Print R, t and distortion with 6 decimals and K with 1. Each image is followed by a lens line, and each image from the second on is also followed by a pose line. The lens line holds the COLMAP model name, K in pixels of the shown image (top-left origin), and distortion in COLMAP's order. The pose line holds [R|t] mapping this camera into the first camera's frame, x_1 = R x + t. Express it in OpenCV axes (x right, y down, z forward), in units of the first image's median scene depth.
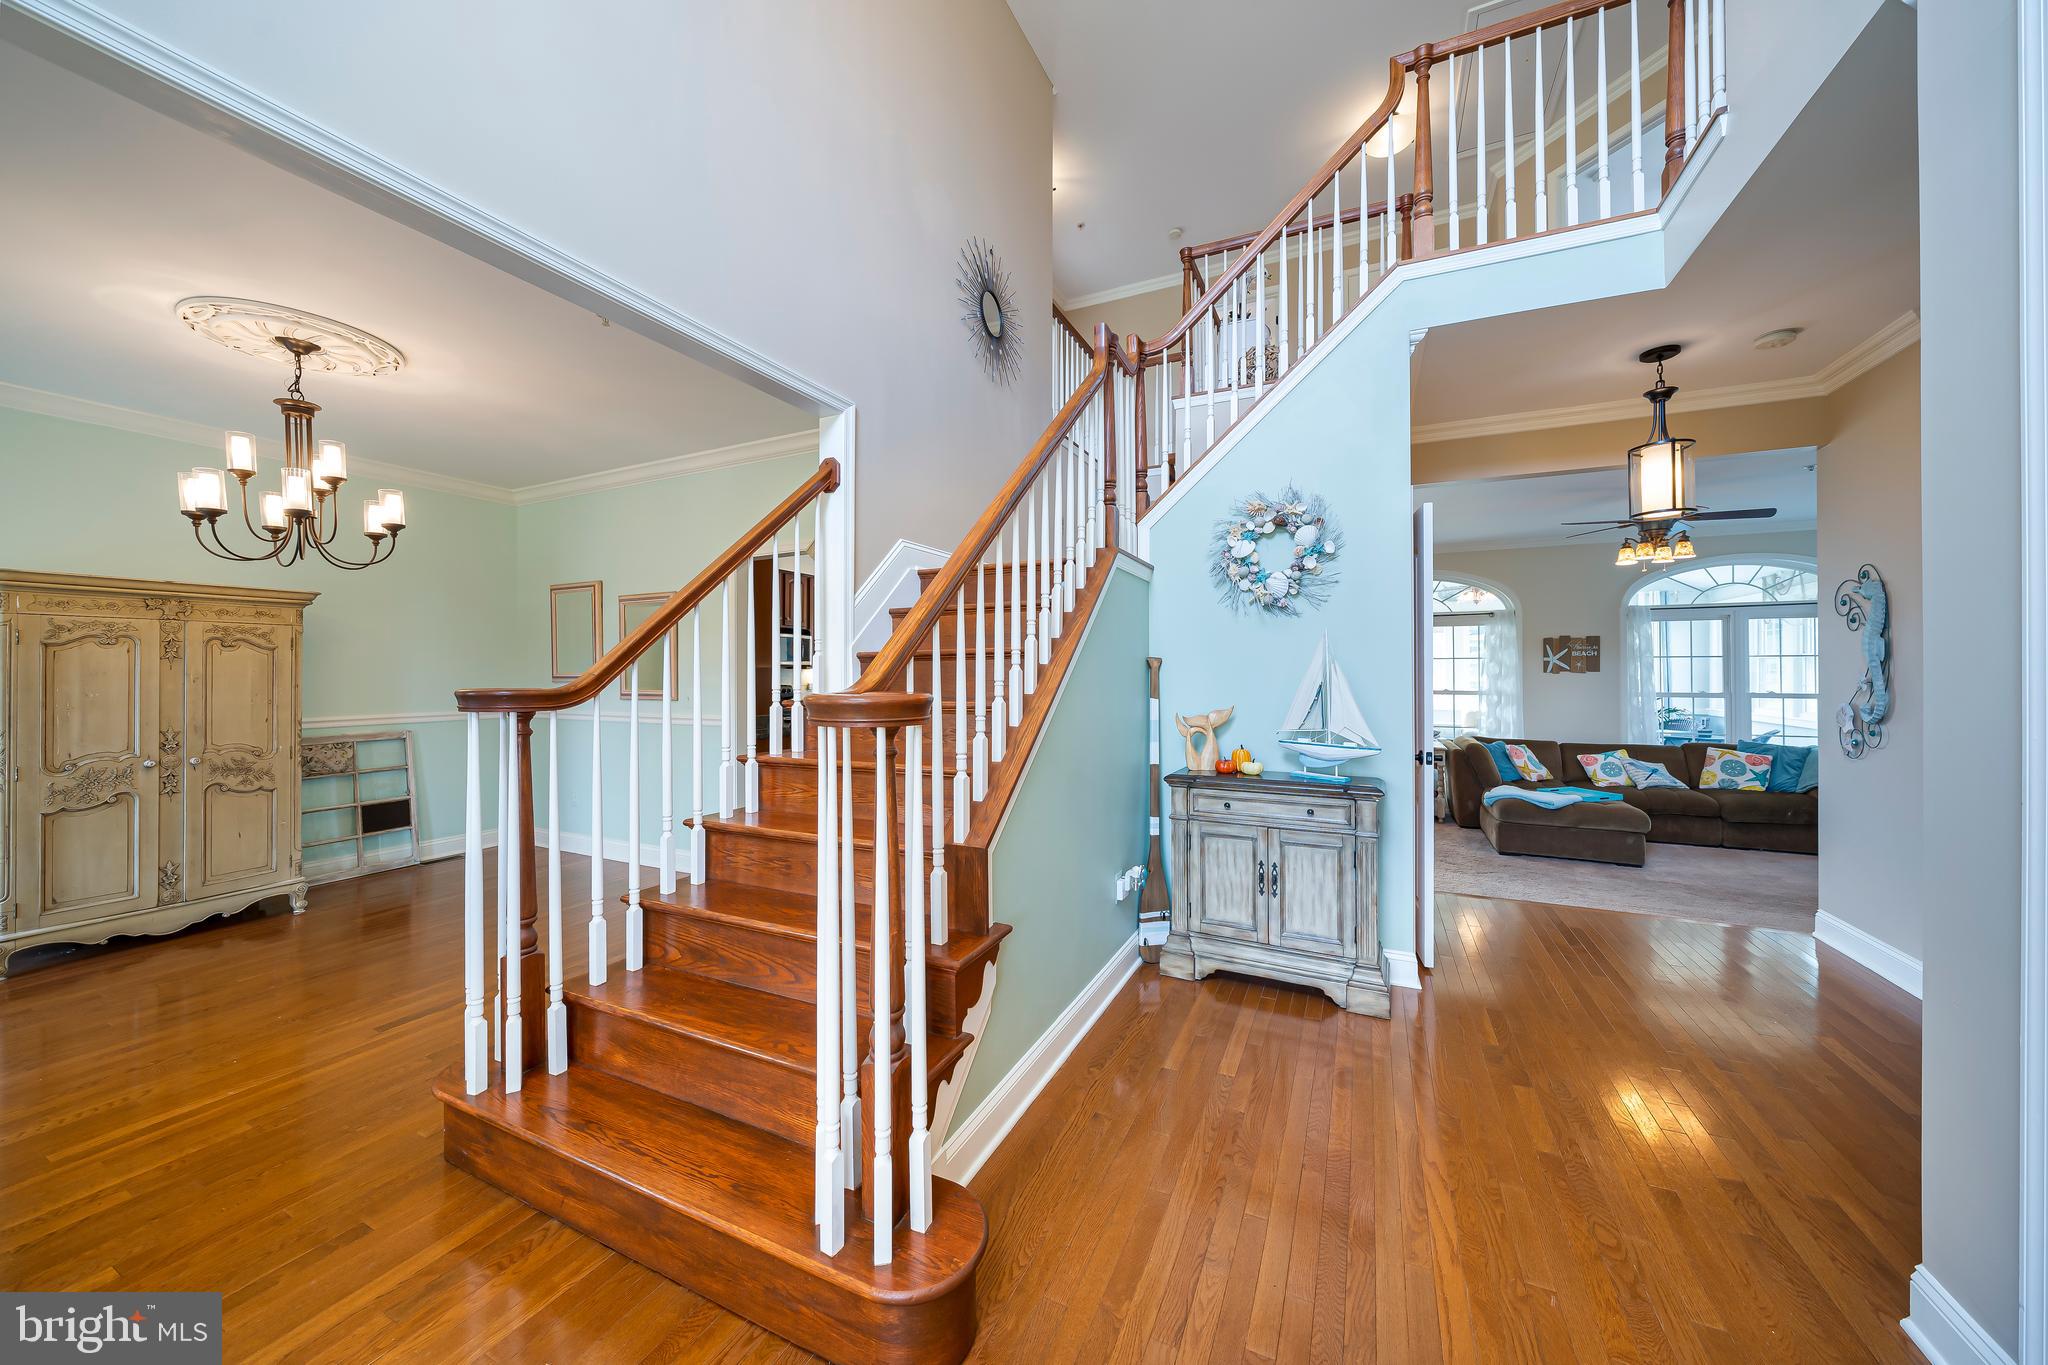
lens RADIAL K [[713.3, 0, 1028.1], [0, 713.3, 666.4], [0, 0, 1]] dist [-0.003002, -0.000338]
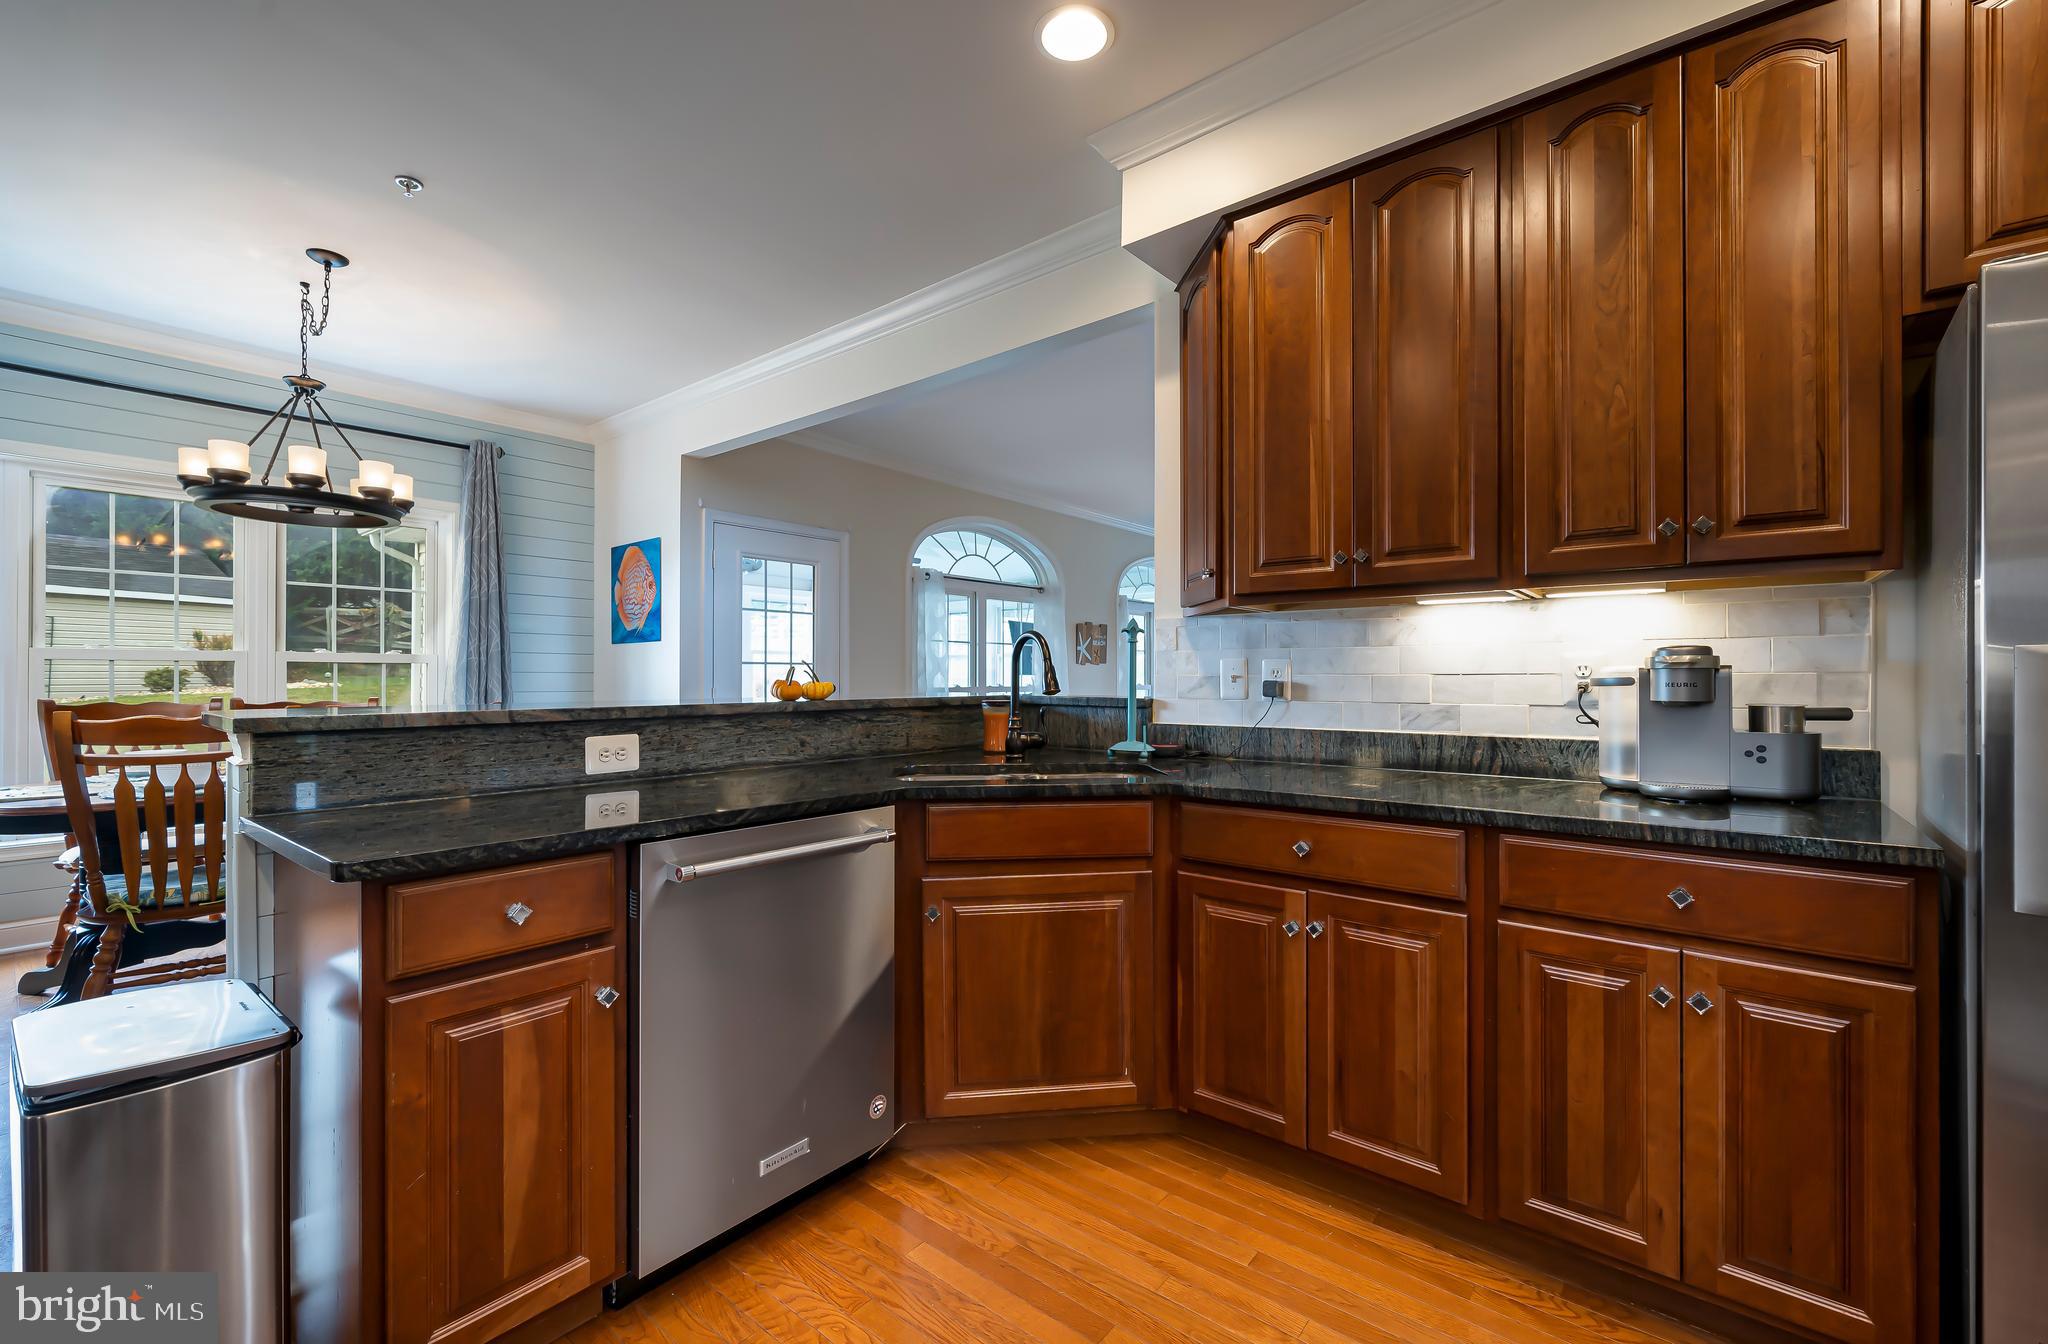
lens RADIAL K [[846.6, 0, 1026.9], [0, 846.6, 674.9], [0, 0, 1]] dist [-0.000493, 0.000007]
pose [[0.240433, 0.006495, 0.970644, -0.633631], [-0.008621, 0.999952, -0.004556, 0.062045], [-0.970627, -0.007272, 0.240478, 1.877519]]
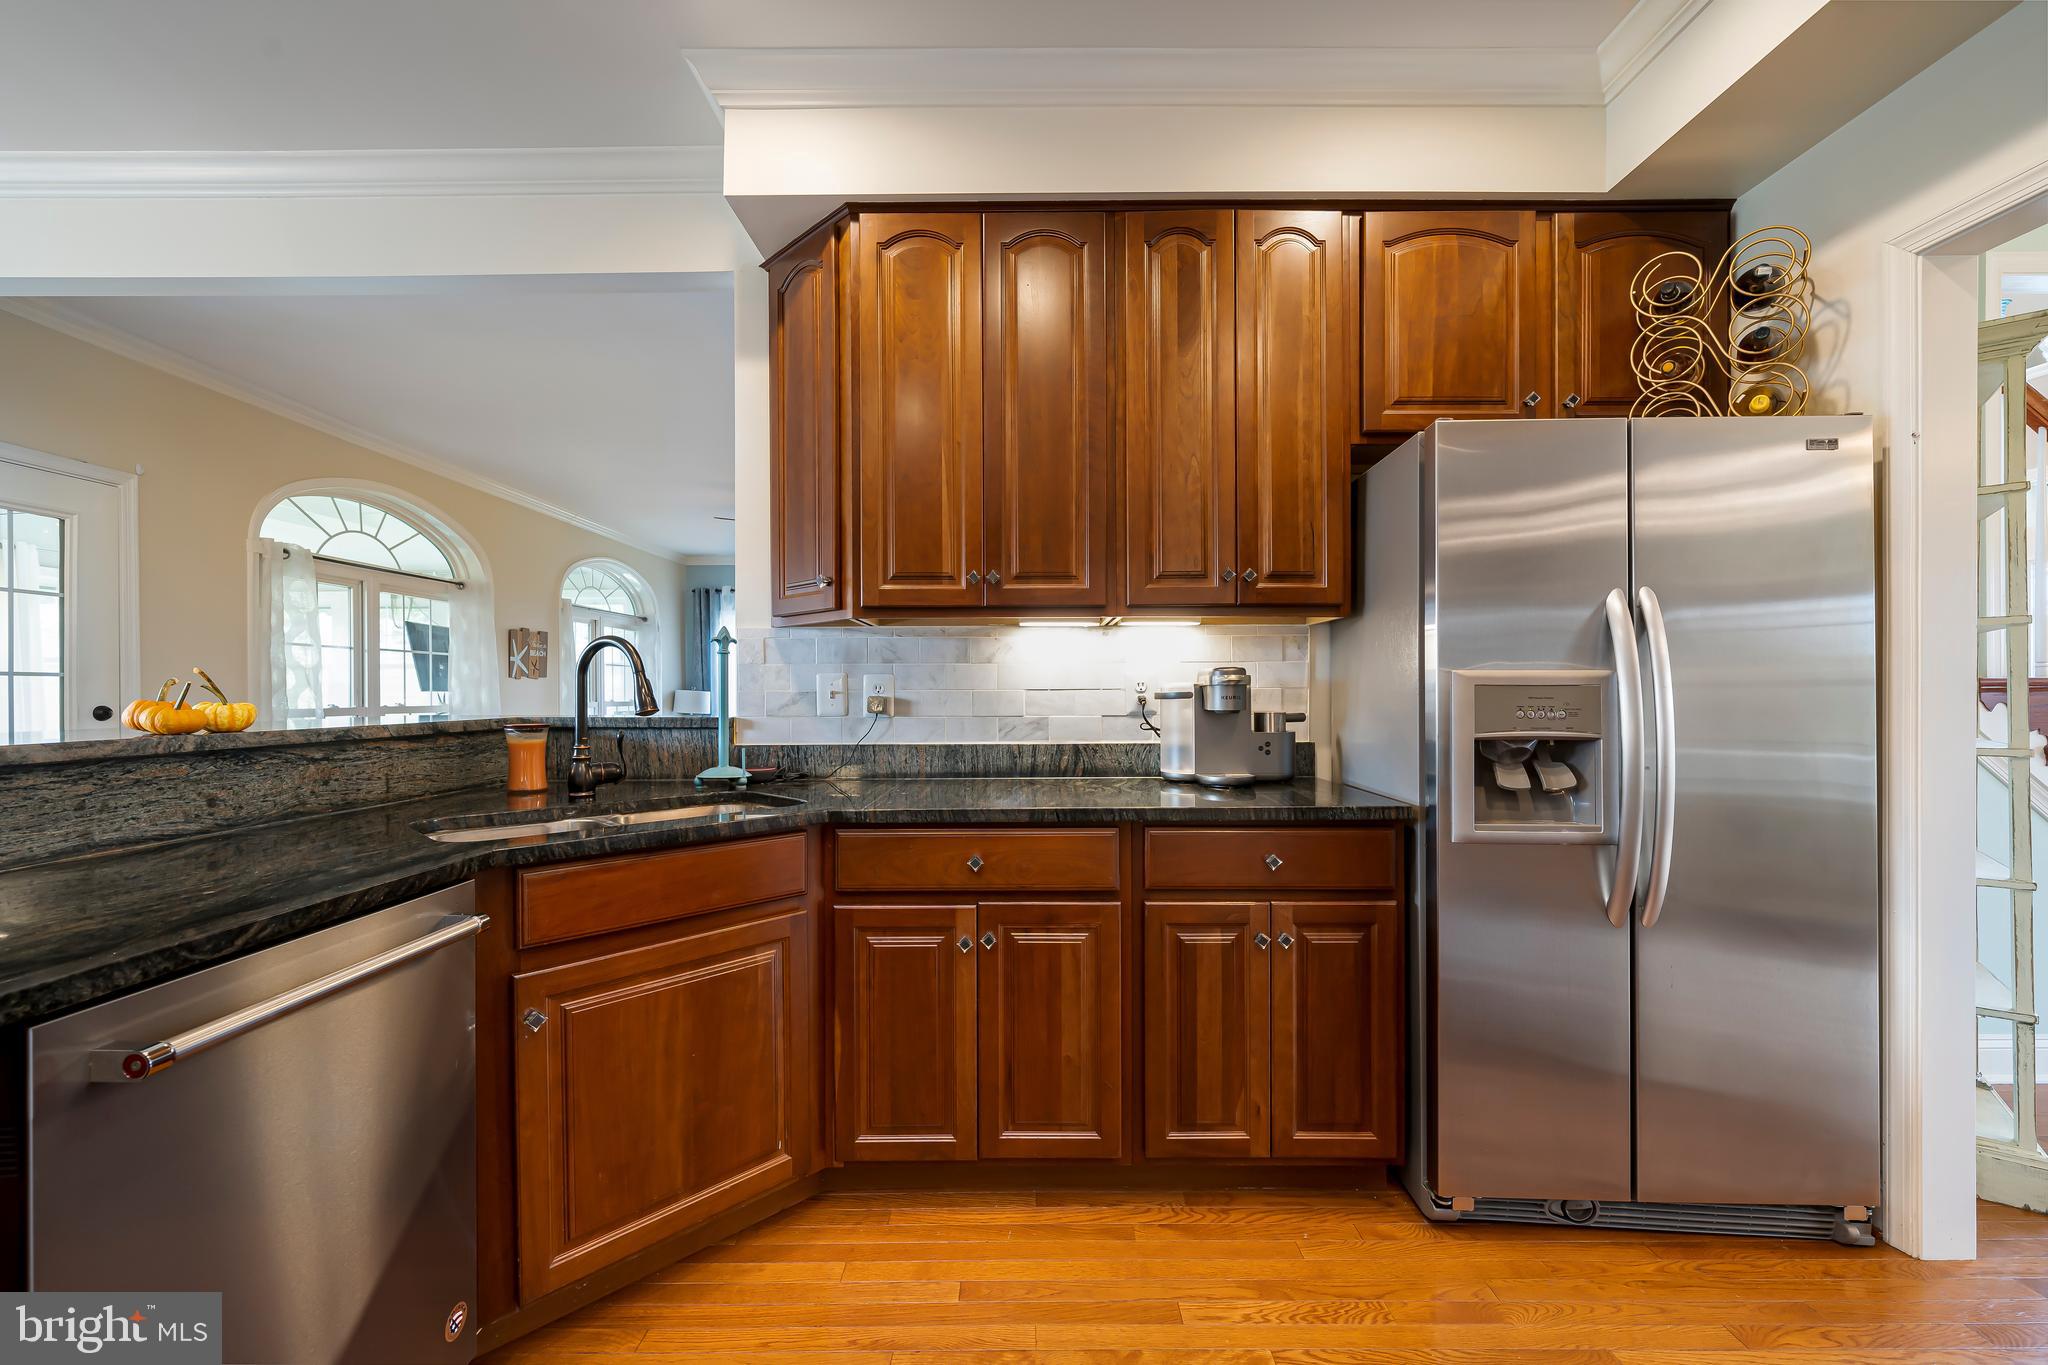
lens RADIAL K [[829.7, 0, 1028.8], [0, 829.7, 693.4], [0, 0, 1]] dist [-0.000235, -0.000215]
pose [[-0.425766, 0.003171, 0.904828, -0.560584], [-0.001910, 0.999988, -0.004403, 0.062233], [-0.904831, -0.003603, -0.425755, 2.038795]]
